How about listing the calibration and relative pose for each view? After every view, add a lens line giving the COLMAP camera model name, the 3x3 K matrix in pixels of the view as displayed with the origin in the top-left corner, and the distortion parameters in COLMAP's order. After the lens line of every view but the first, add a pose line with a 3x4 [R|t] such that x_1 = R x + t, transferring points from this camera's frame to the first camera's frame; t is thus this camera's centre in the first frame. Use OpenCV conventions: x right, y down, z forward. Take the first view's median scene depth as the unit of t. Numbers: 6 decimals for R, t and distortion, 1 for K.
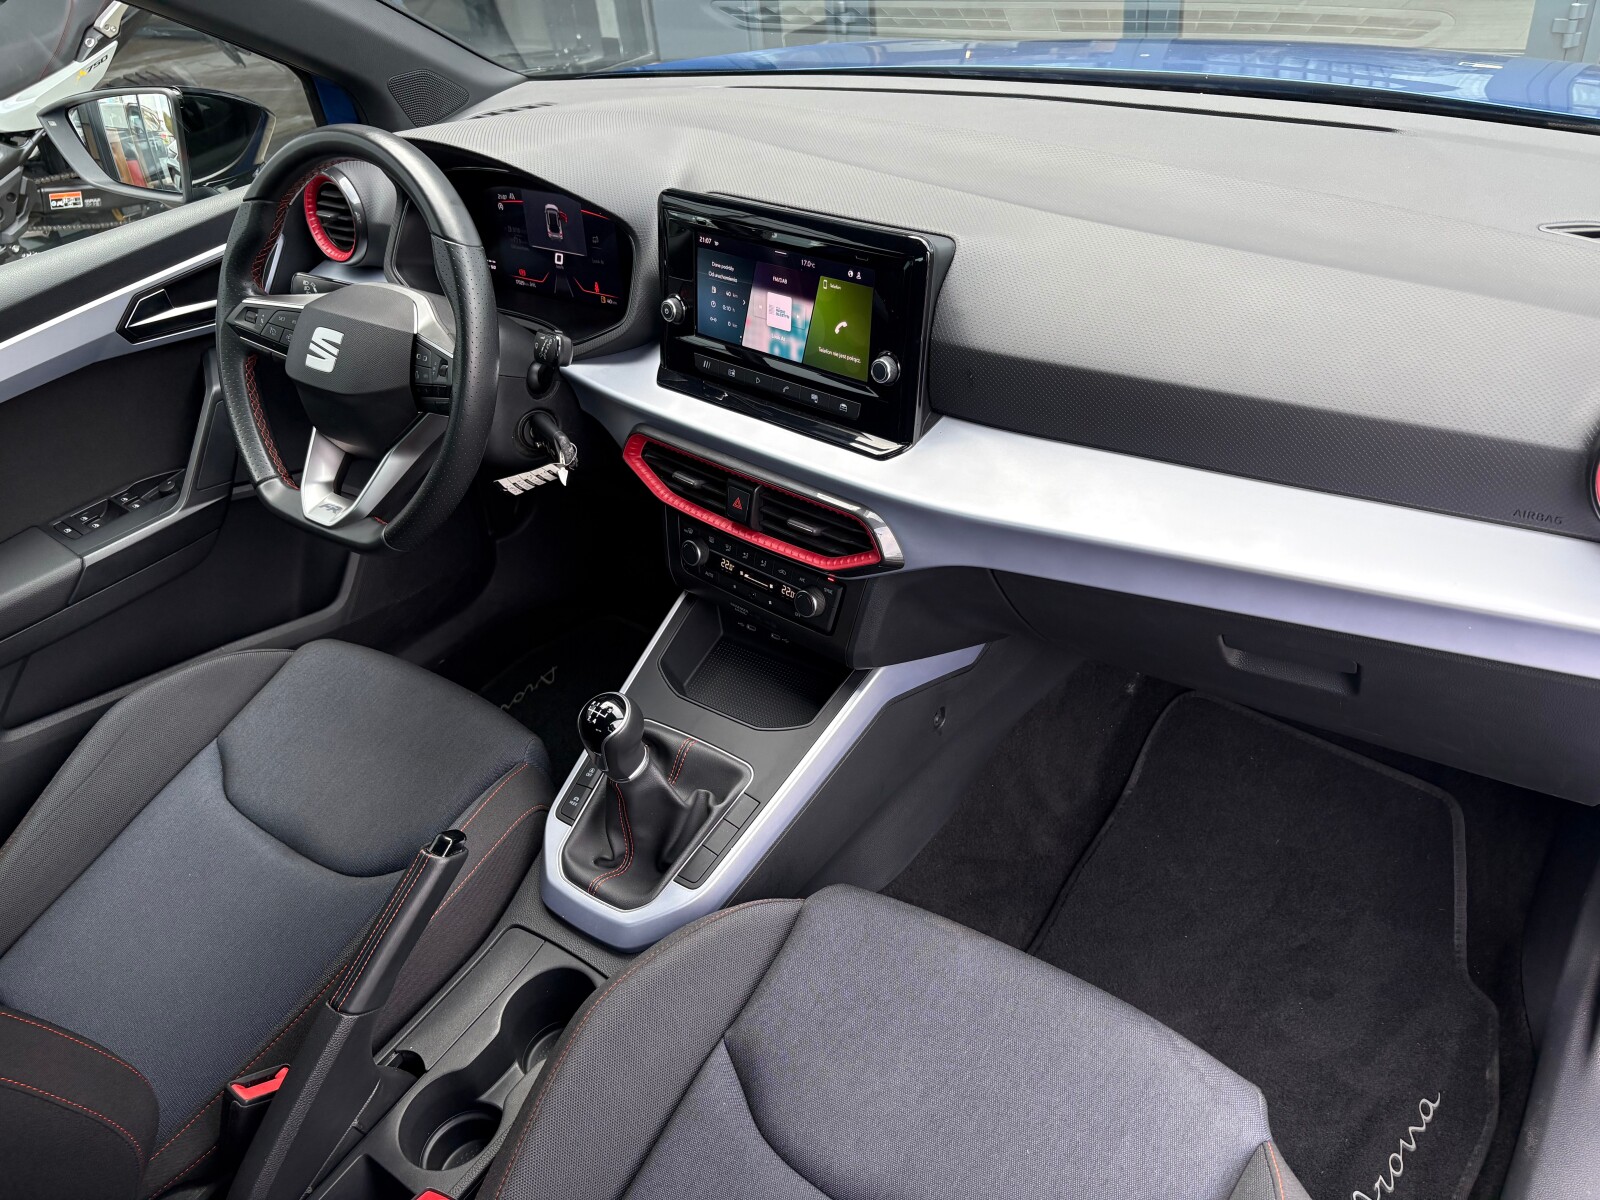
lens RADIAL K [[1210.2, 0, 808.4], [0, 1210.2, 610.1], [0, 0, 1]] dist [0.041623, -0.061143]
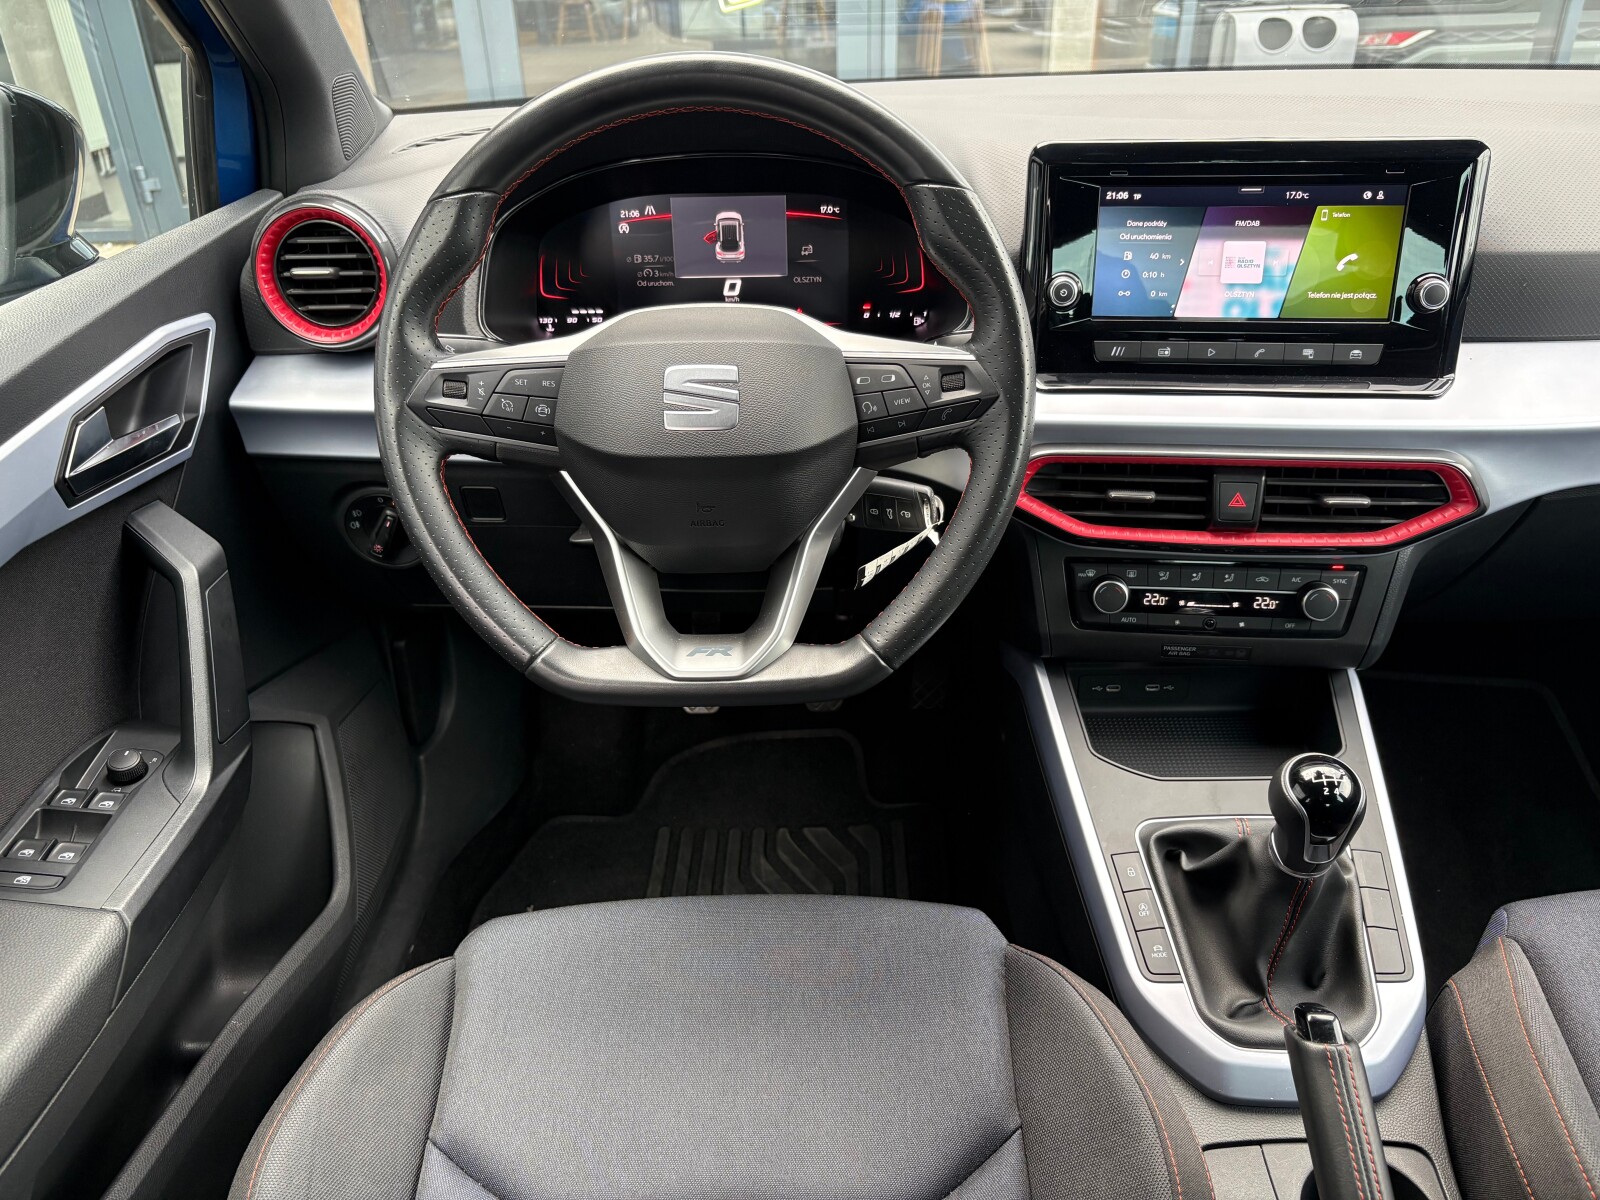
lens RADIAL K [[1210.2, 0, 809.8], [0, 1210.2, 603.0], [0, 0, 1]] dist [0.041623, -0.061143]
pose [[0.805830, -0.220214, 0.549677, -0.753649], [0.296356, 0.953639, -0.052409, -0.066246], [-0.512652, 0.205132, 0.833732, 0.493008]]
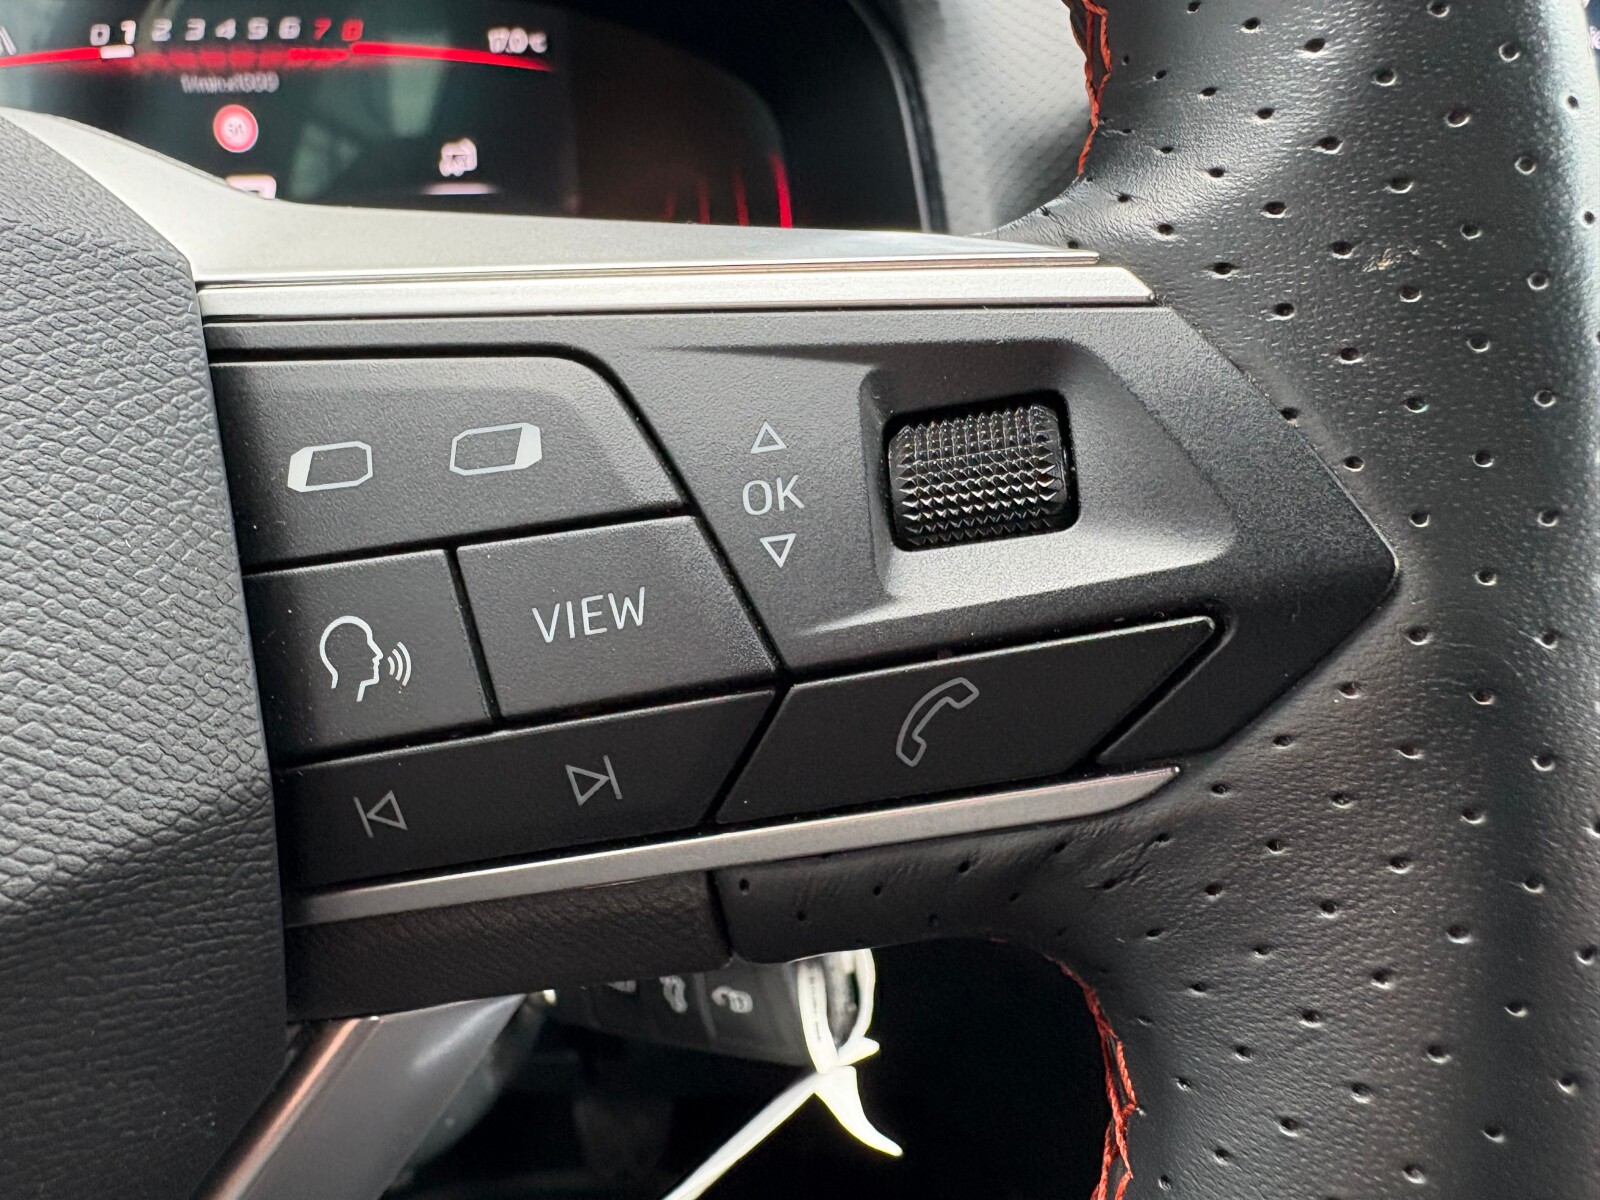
lens RADIAL K [[1285.9, 0, 784.5], [0, 1285.9, 601.7], [0, 0, 1]] dist [0.016508, 0.003675]
pose [[0.766091, -0.137885, 0.627768, -0.364162], [0.310346, 0.934669, -0.173433, -0.173914], [-0.562842, 0.327691, 0.758833, 0.926987]]
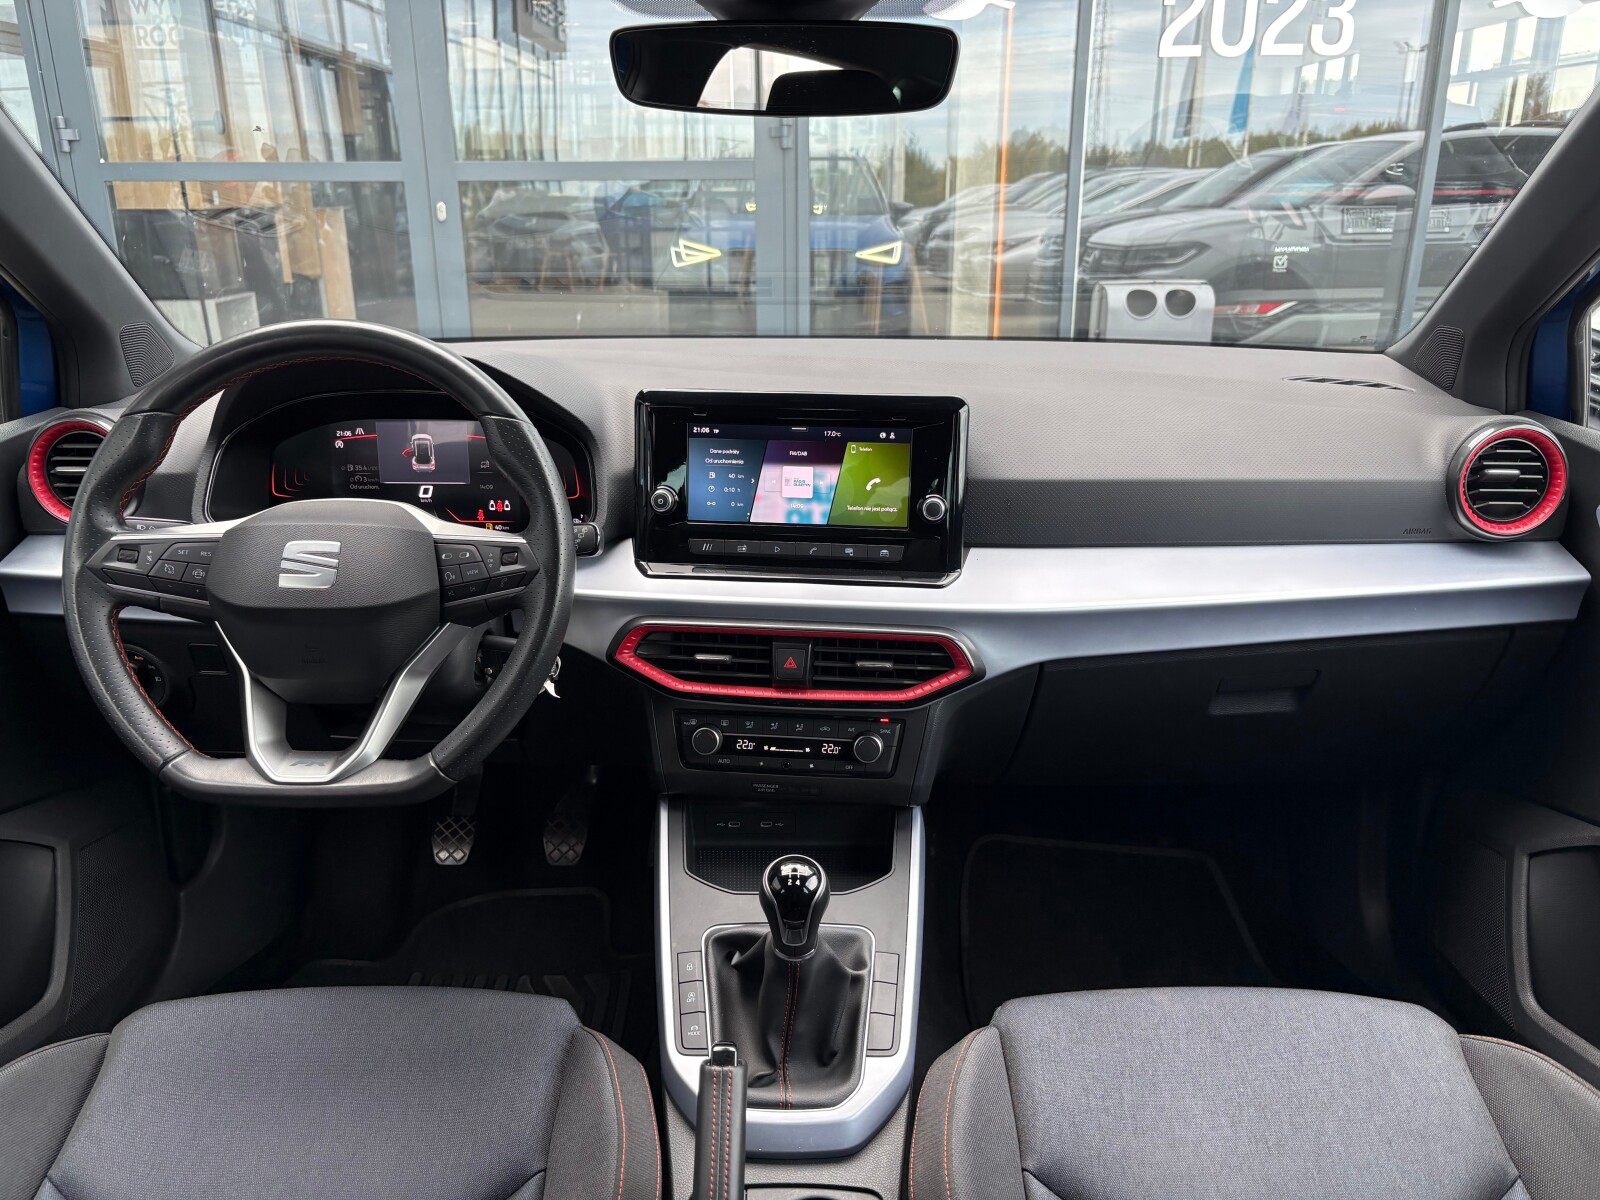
lens RADIAL K [[1210.2, 0, 824.6], [0, 1210.2, 592.8], [0, 0, 1]] dist [0.041623, -0.061143]
pose [[0.793816, -0.093872, 0.600869, -0.648240], [0.280108, 0.933414, -0.224229, 0.093424], [-0.539811, 0.346305, 0.767253, 0.186406]]
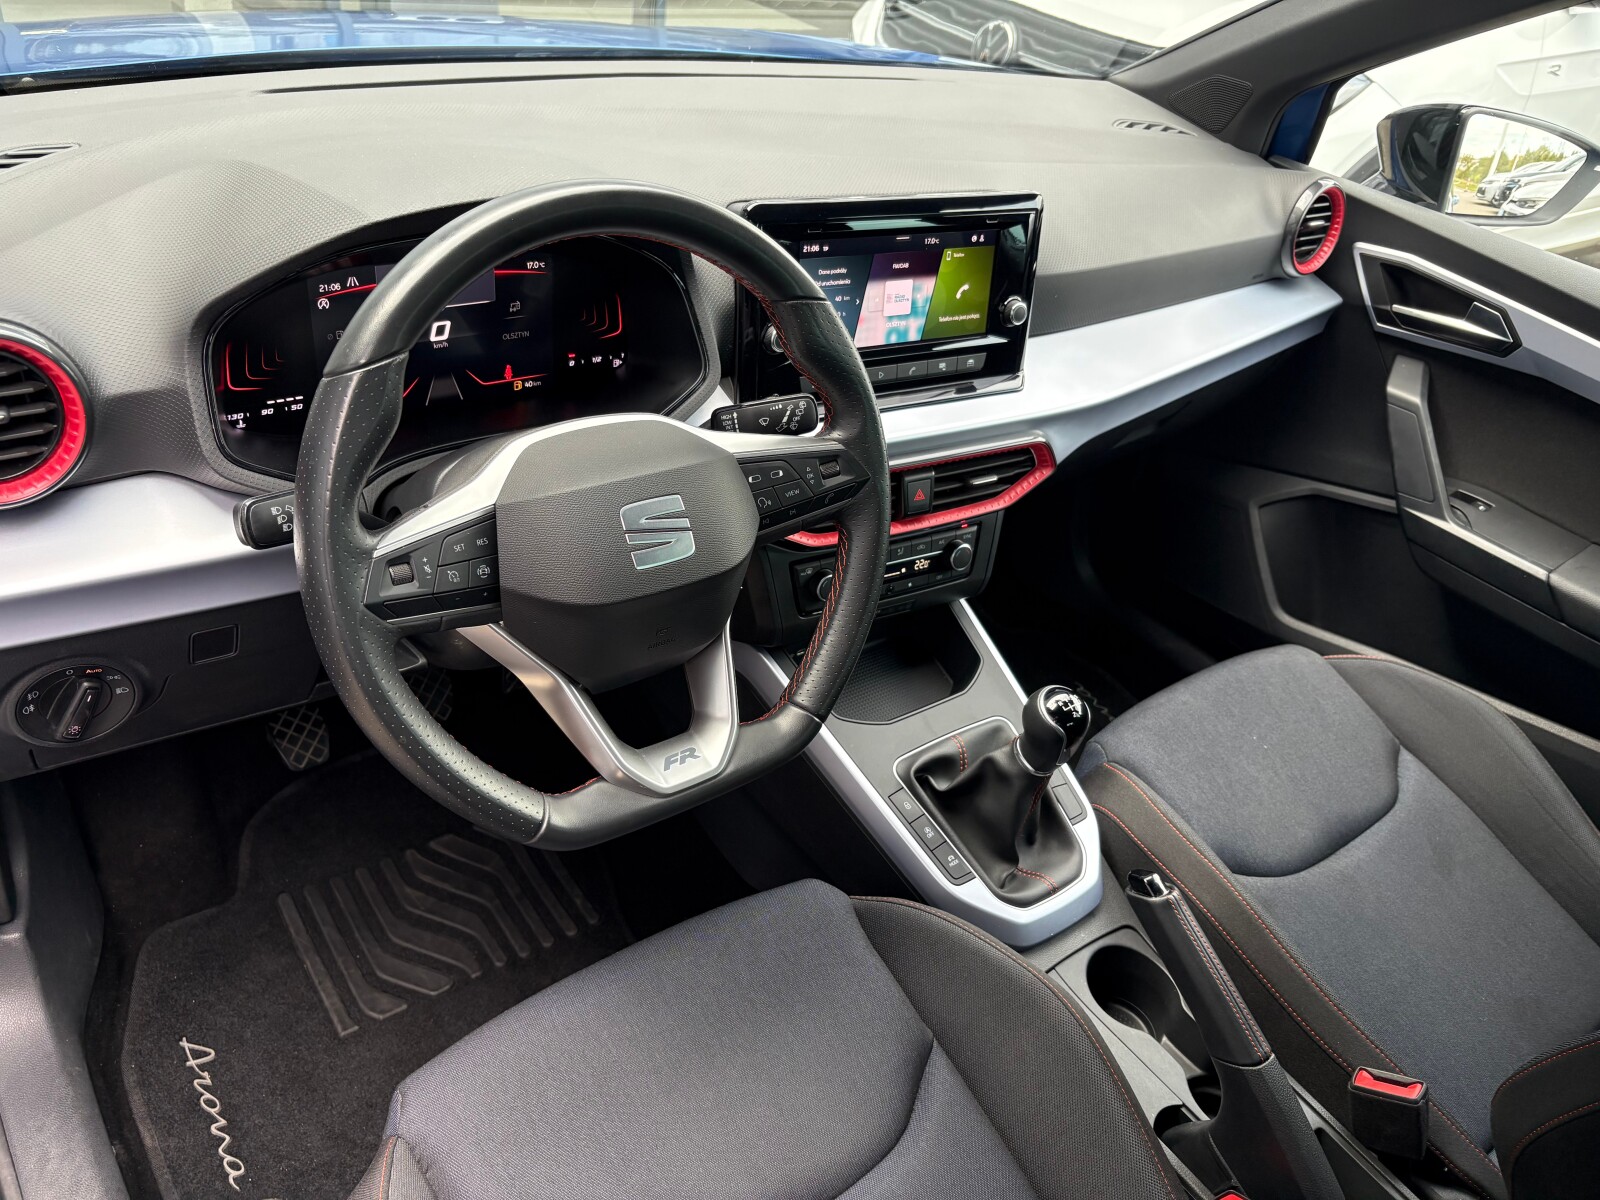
lens RADIAL K [[1210.2, 0, 789.3], [0, 1210.2, 610.6], [0, 0, 1]] dist [0.041623, -0.061143]
pose [[0.265626, -0.441736, 0.856920, -0.989389], [0.414707, 0.854767, 0.312076, -0.365288], [-0.870322, 0.272476, 0.410240, 0.721215]]
